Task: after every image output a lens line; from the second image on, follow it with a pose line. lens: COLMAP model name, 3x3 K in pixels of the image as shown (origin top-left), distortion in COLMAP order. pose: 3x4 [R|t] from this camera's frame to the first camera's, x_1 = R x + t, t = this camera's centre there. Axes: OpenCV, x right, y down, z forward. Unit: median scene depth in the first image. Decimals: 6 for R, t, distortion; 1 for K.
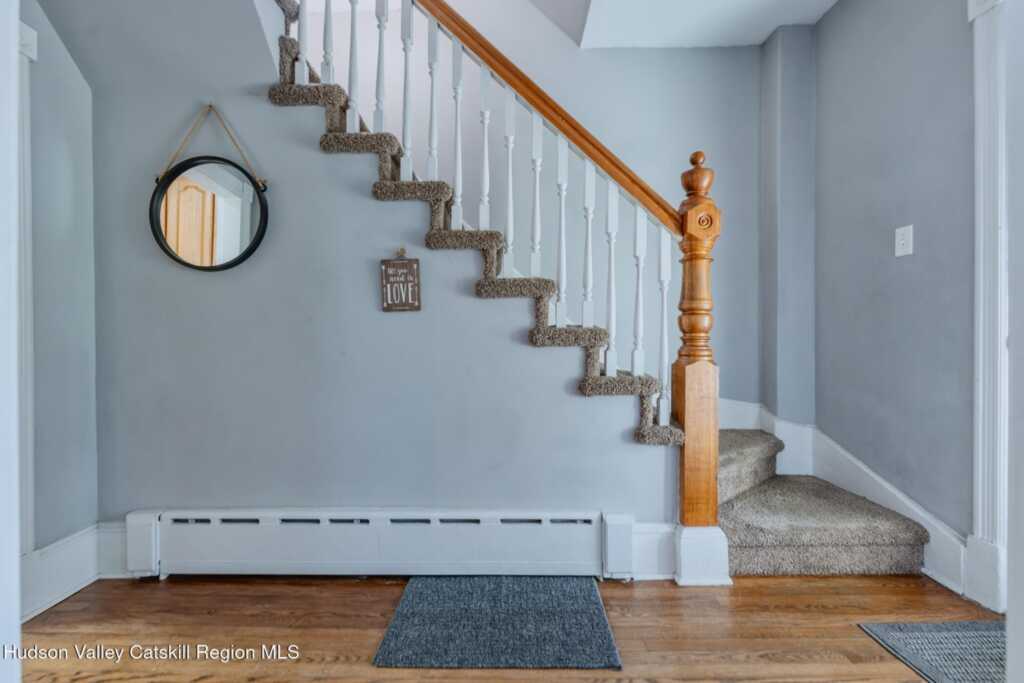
lens RADIAL K [[461.4, 0, 482.7], [0, 461.4, 336.5], [0, 0, 1]] dist [0.002392, -0.000061]
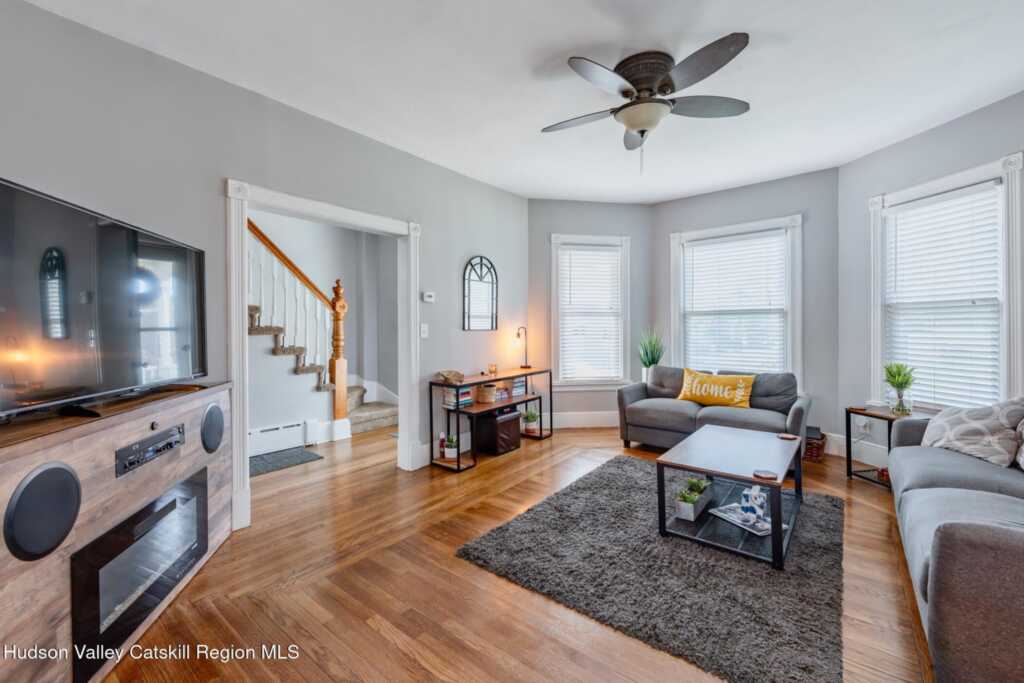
lens RADIAL K [[425.5, 0, 513.1], [0, 425.5, 331.0], [0, 0, 1]] dist [0.001188, 0.000187]
pose [[0.601914, -0.000957, 0.798560, -0.892057], [0.002951, 0.999995, -0.001025, -0.098308], [-0.798556, 0.002973, 0.601914, -1.282276]]
